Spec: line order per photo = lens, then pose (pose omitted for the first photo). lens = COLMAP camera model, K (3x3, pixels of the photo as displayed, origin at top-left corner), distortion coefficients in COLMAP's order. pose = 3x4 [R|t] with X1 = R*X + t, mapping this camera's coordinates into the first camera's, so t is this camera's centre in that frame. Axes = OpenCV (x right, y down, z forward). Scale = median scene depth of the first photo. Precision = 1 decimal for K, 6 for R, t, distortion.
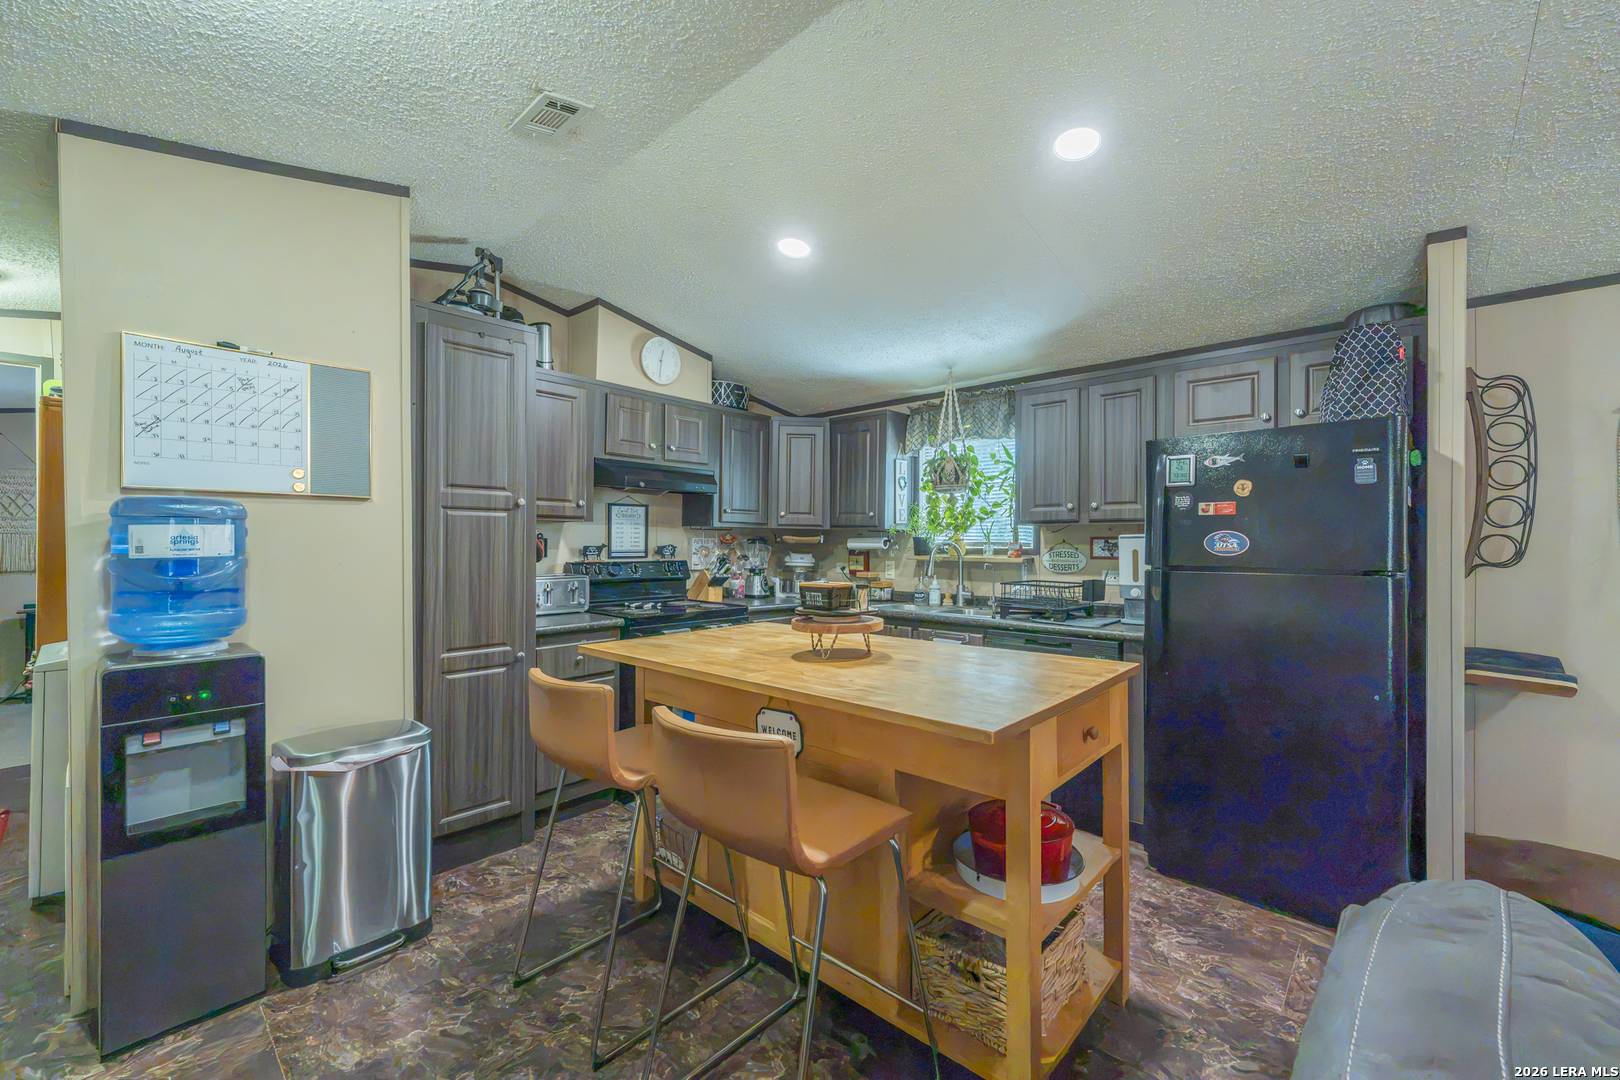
lens RADIAL K [[651.7, 0, 812.4], [0, 651.7, 545.6], [0, 0, 1]] dist [0.000010, -0.000035]
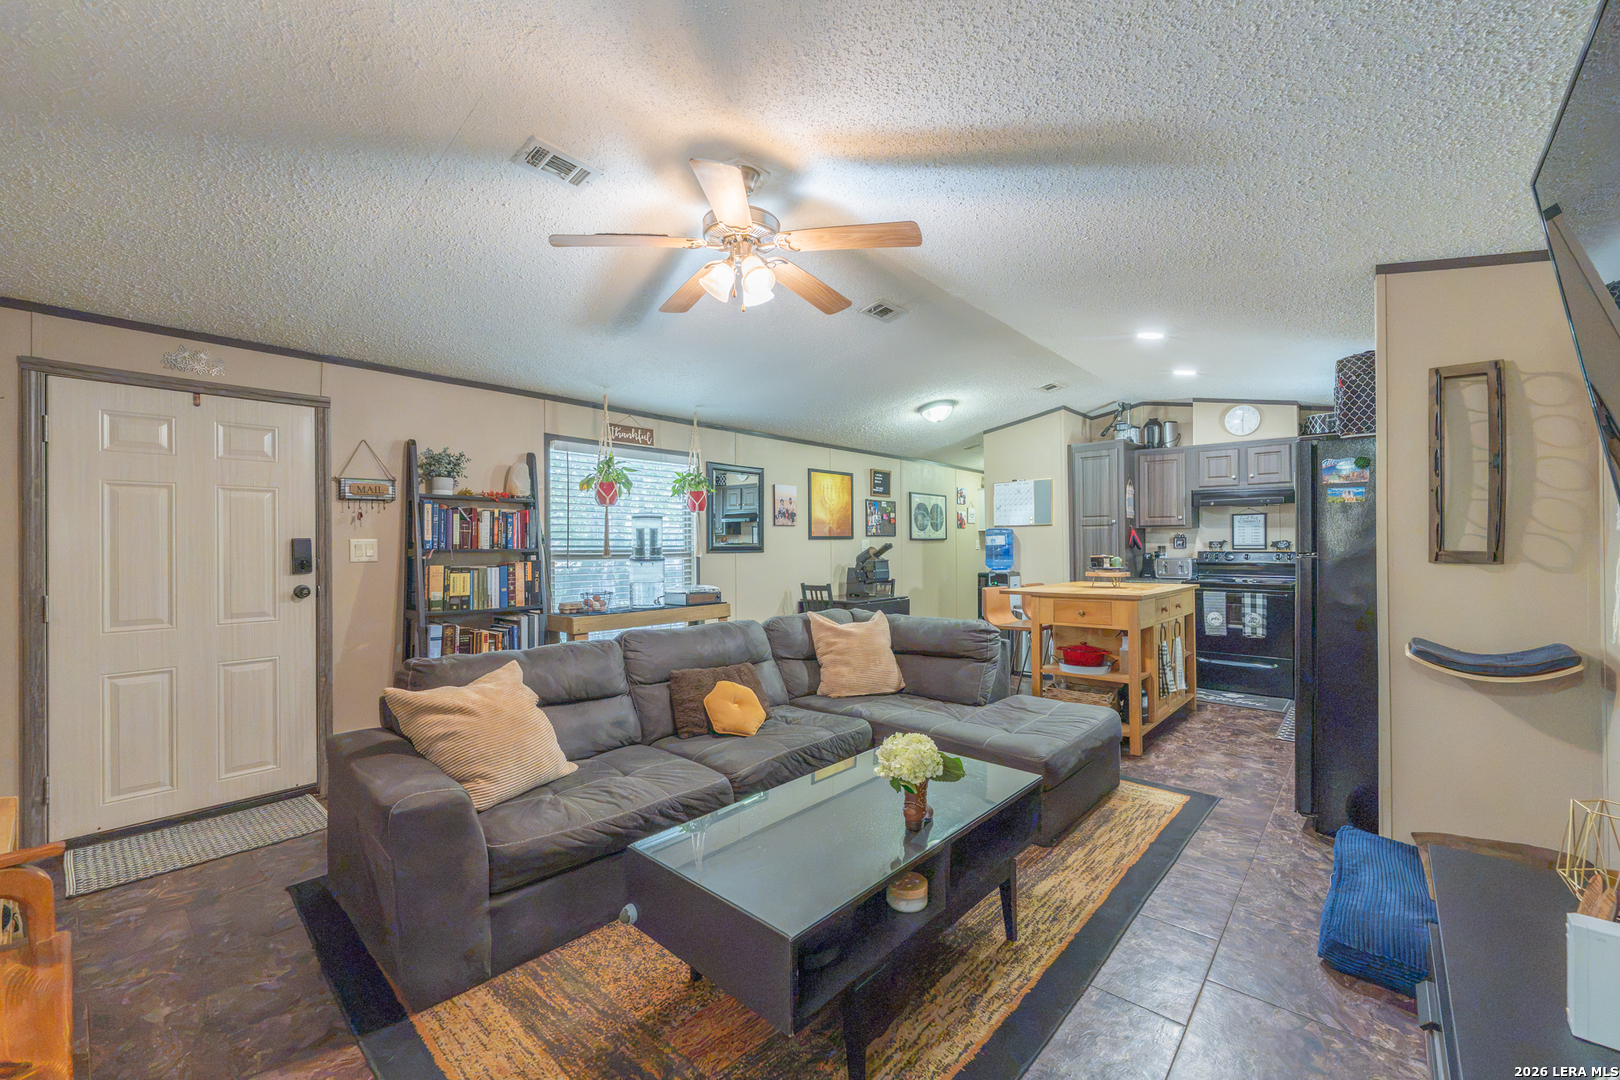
lens RADIAL K [[651.7, 0, 818.3], [0, 651.7, 540.2], [0, 0, 1]] dist [0.000010, -0.000035]
pose [[0.025185, -0.010198, -0.999631, 1.326872], [0.000717, 0.999948, -0.010184, 0.014073], [0.999683, -0.000460, 0.025191, -0.037360]]
